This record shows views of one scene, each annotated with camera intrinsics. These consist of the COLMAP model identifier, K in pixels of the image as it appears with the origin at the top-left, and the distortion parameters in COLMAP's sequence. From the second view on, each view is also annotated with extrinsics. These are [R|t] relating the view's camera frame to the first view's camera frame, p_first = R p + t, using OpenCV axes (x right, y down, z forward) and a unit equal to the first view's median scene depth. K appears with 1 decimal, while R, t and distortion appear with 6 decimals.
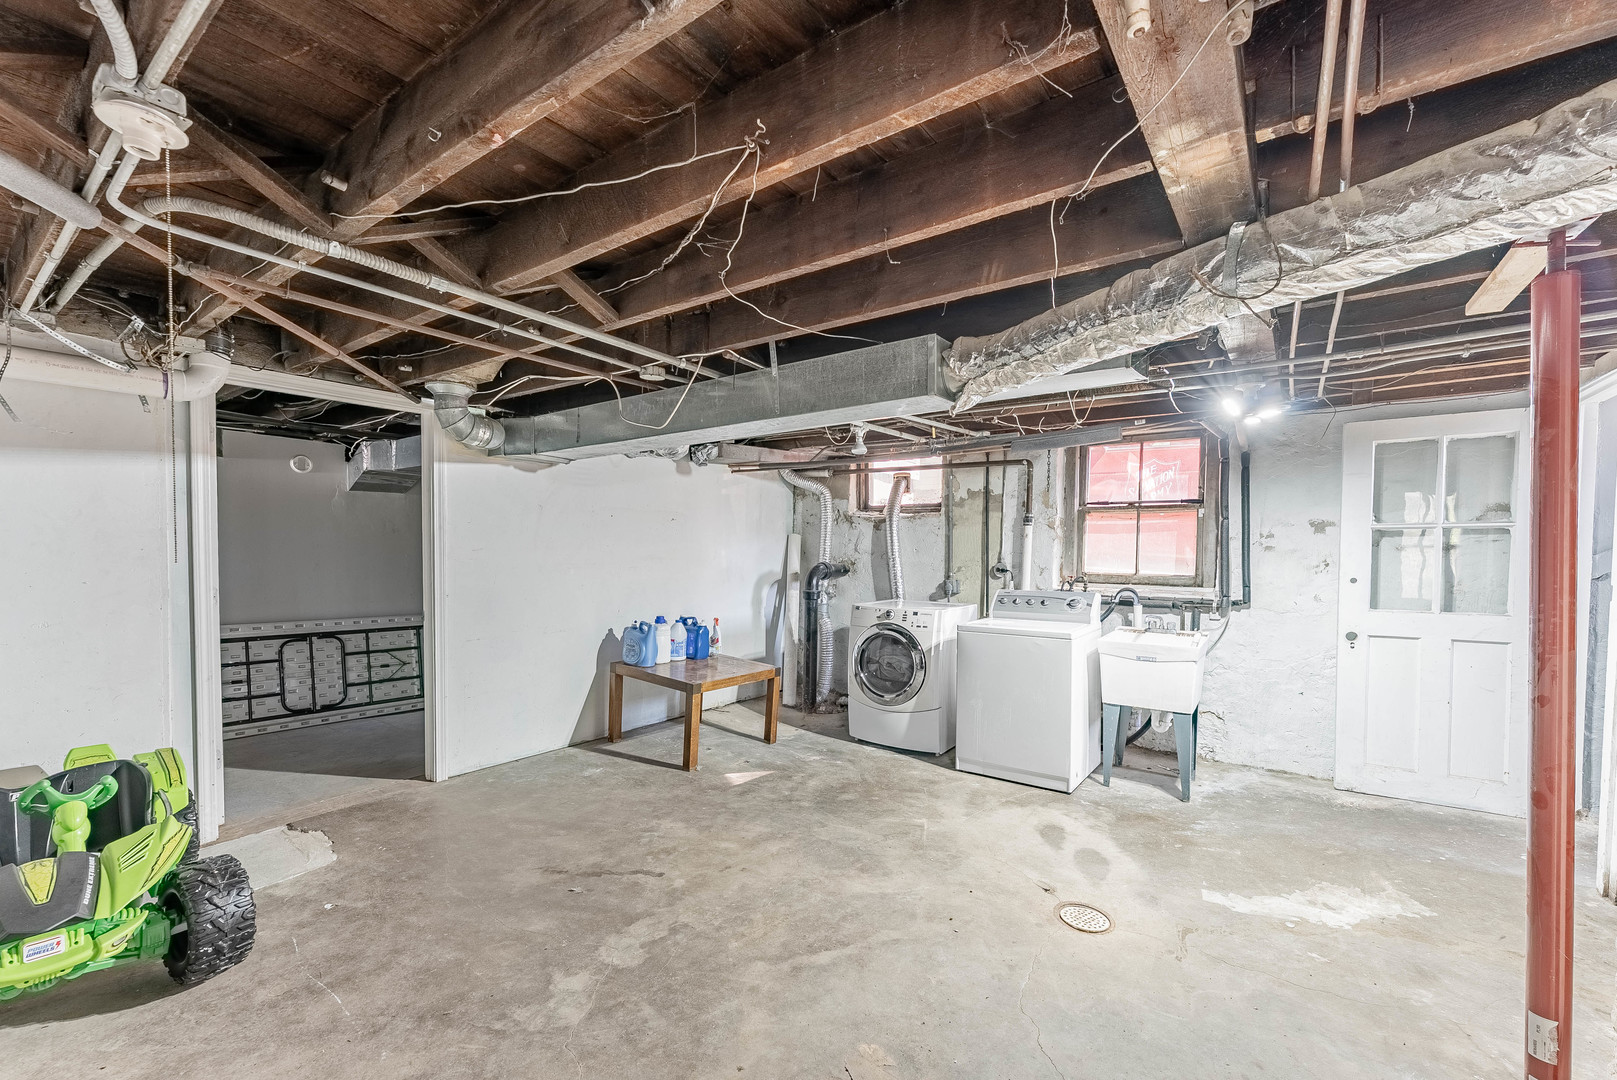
lens RADIAL K [[669.3, 0, 797.6], [0, 669.3, 551.4], [0, 0, 1]] dist [0.001944, -0.002311]
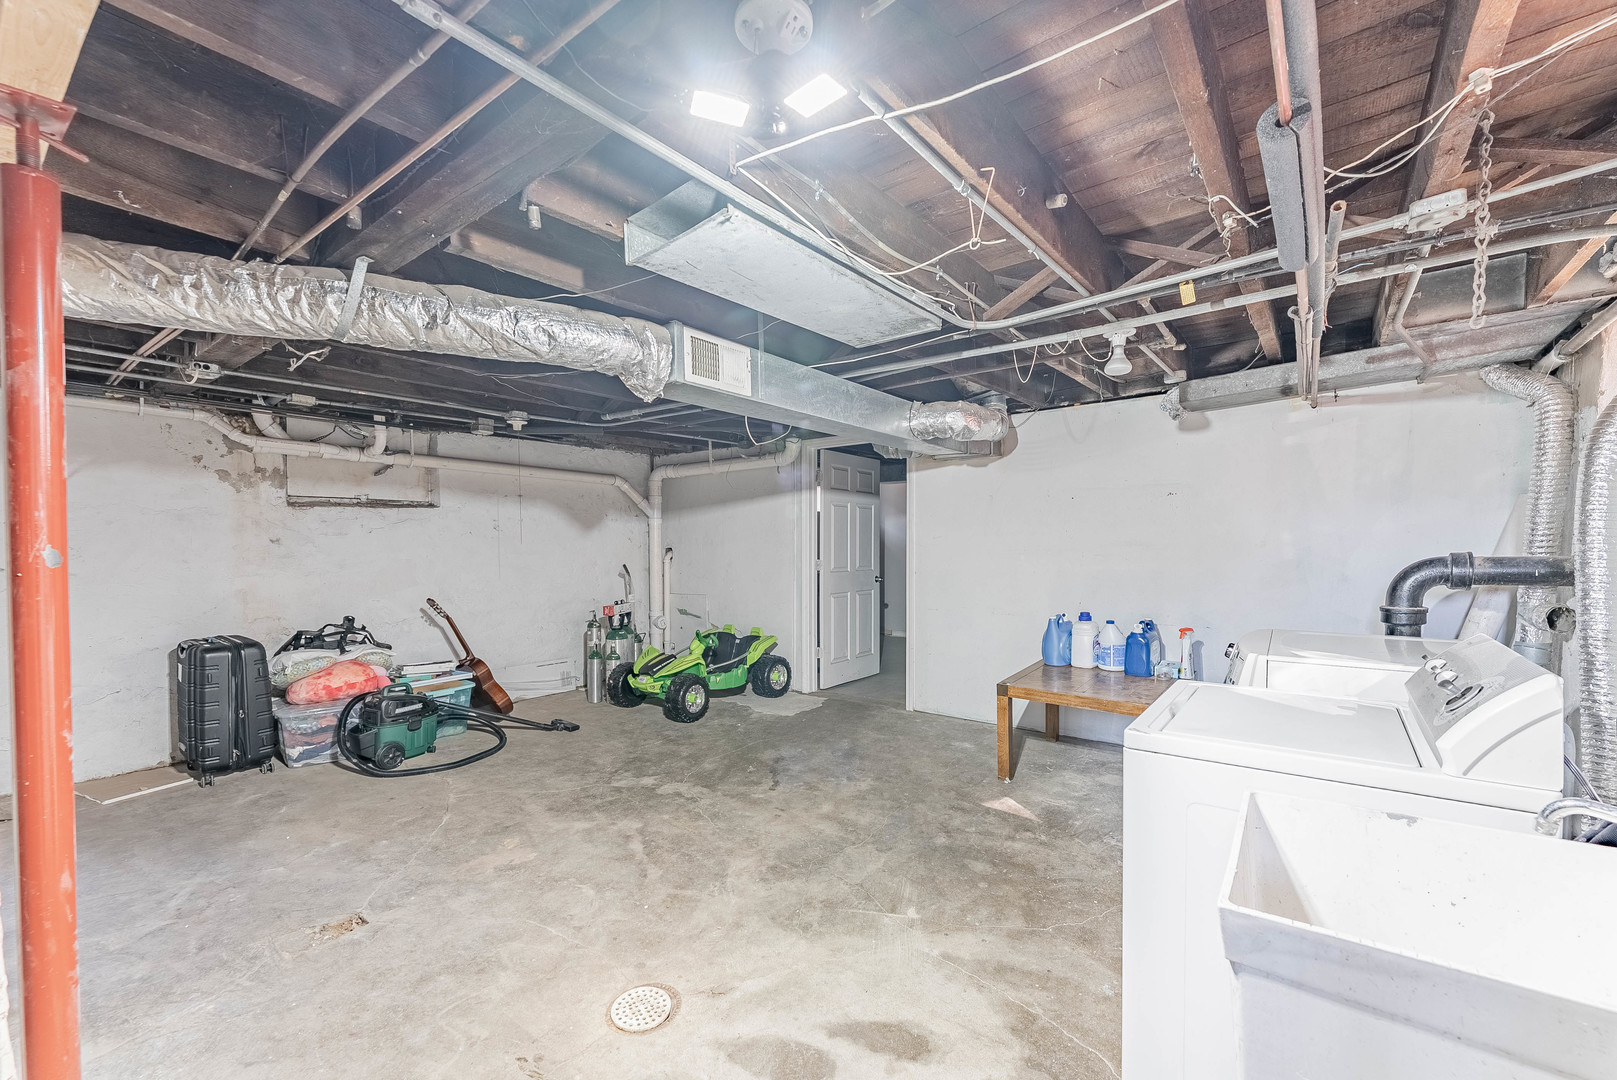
lens RADIAL K [[669.3, 0, 799.4], [0, 669.3, 545.4], [0, 0, 1]] dist [0.001944, -0.002311]
pose [[-0.019250, 0.000680, -0.999814, 0.940342], [0.006397, 0.999979, 0.000557, 0.013132], [0.999794, -0.006385, -0.019254, 0.944055]]
